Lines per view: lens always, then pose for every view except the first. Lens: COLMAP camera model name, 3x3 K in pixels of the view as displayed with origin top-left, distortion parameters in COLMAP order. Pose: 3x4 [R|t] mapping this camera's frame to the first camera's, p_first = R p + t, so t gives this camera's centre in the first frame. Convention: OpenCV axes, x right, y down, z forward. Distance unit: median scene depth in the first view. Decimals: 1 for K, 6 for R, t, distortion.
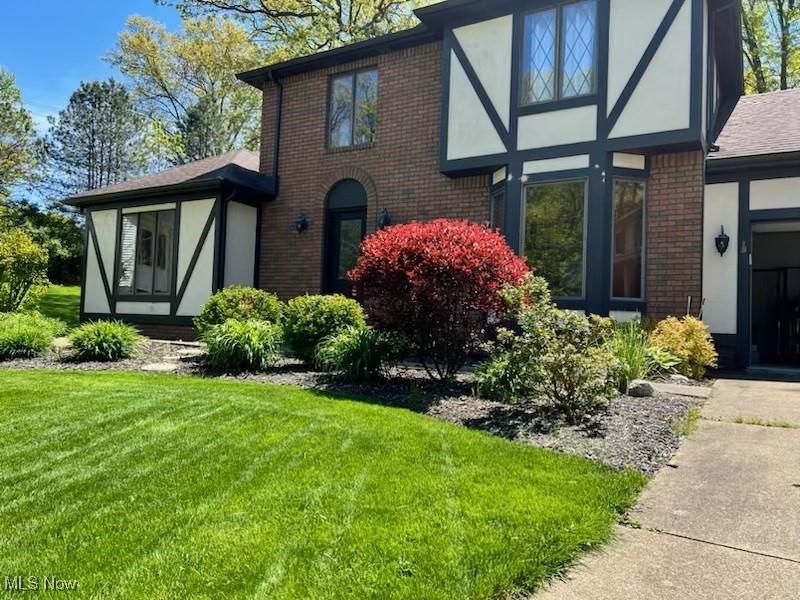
lens RADIAL K [[599.8, 0, 397.3], [0, 599.8, 296.2], [0, 0, 1]] dist [0.005574, -0.004817]
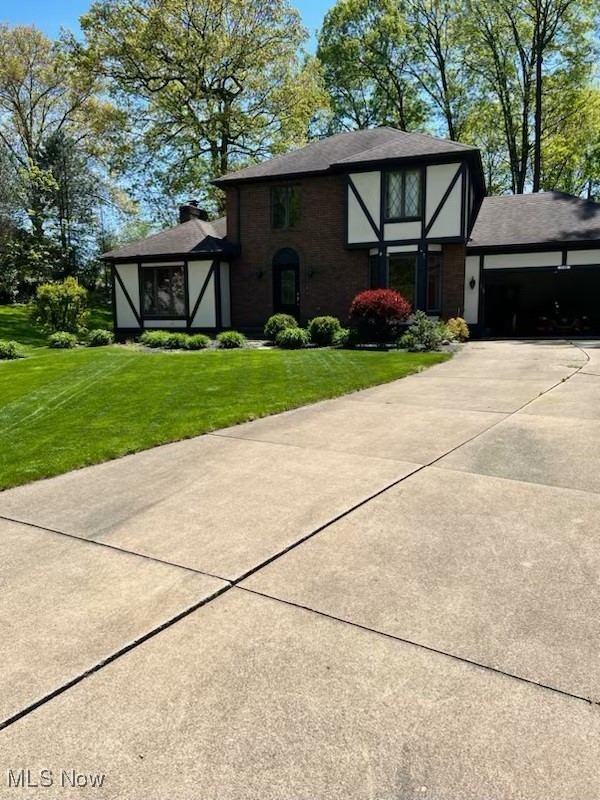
lens RADIAL K [[599.8, 0, 300.8], [0, 599.8, 402.3], [0, 0, 1]] dist [0.005574, -0.004817]
pose [[0.978190, -0.070758, 0.195287, -0.552205], [0.035631, 0.983414, 0.177841, -0.072507], [-0.204631, -0.167004, 0.964487, -1.096167]]
